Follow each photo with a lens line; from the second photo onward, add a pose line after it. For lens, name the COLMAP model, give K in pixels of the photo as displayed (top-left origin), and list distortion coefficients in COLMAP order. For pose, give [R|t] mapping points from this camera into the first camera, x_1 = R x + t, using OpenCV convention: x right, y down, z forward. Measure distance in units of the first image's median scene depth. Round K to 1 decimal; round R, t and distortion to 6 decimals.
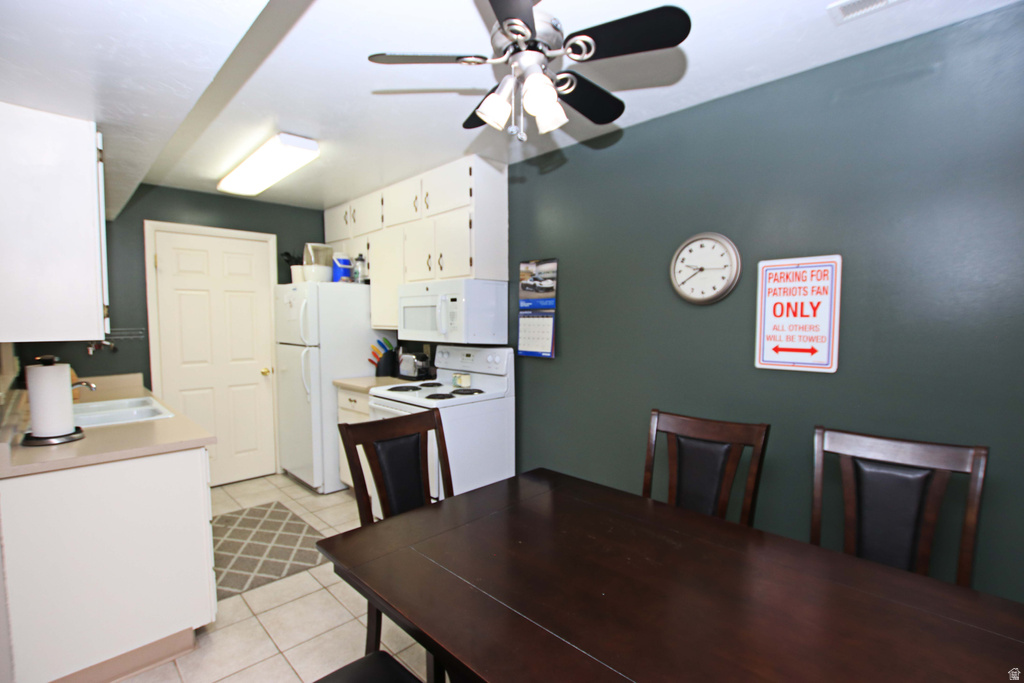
lens RADIAL K [[475.9, 0, 509.4], [0, 475.9, 343.9], [0, 0, 1]] dist [-0.001860, -0.000089]
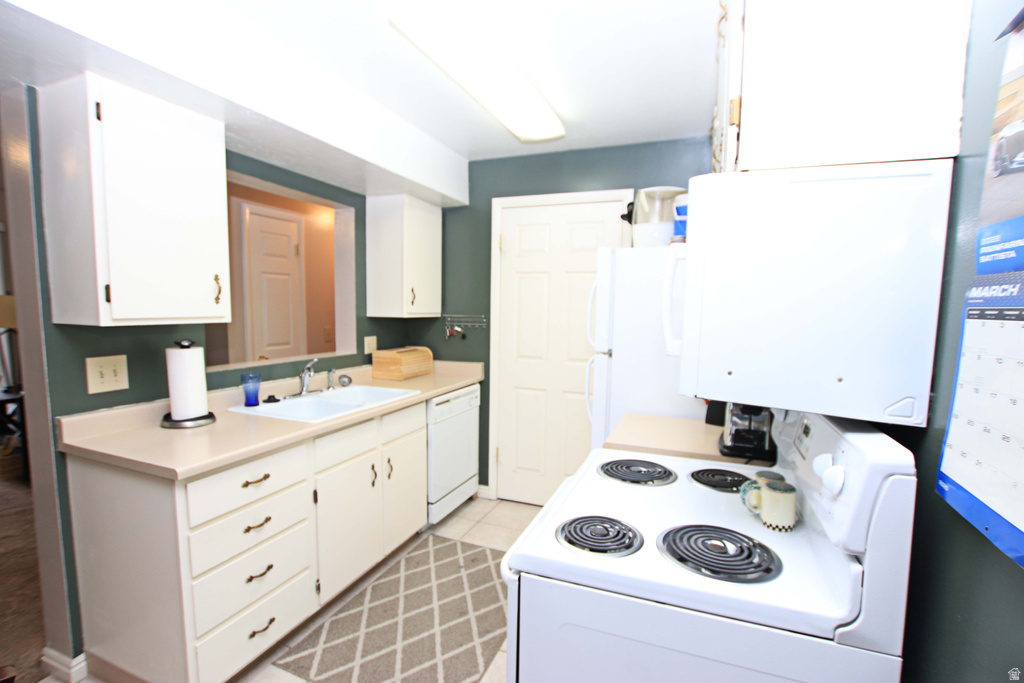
lens RADIAL K [[475.9, 0, 513.7], [0, 475.9, 360.6], [0, 0, 1]] dist [-0.001860, -0.000089]
pose [[0.405923, 0.115916, -0.906527, 0.125265], [-0.068105, 0.993002, 0.096477, -0.043297], [0.911366, 0.022576, 0.410977, 0.744314]]
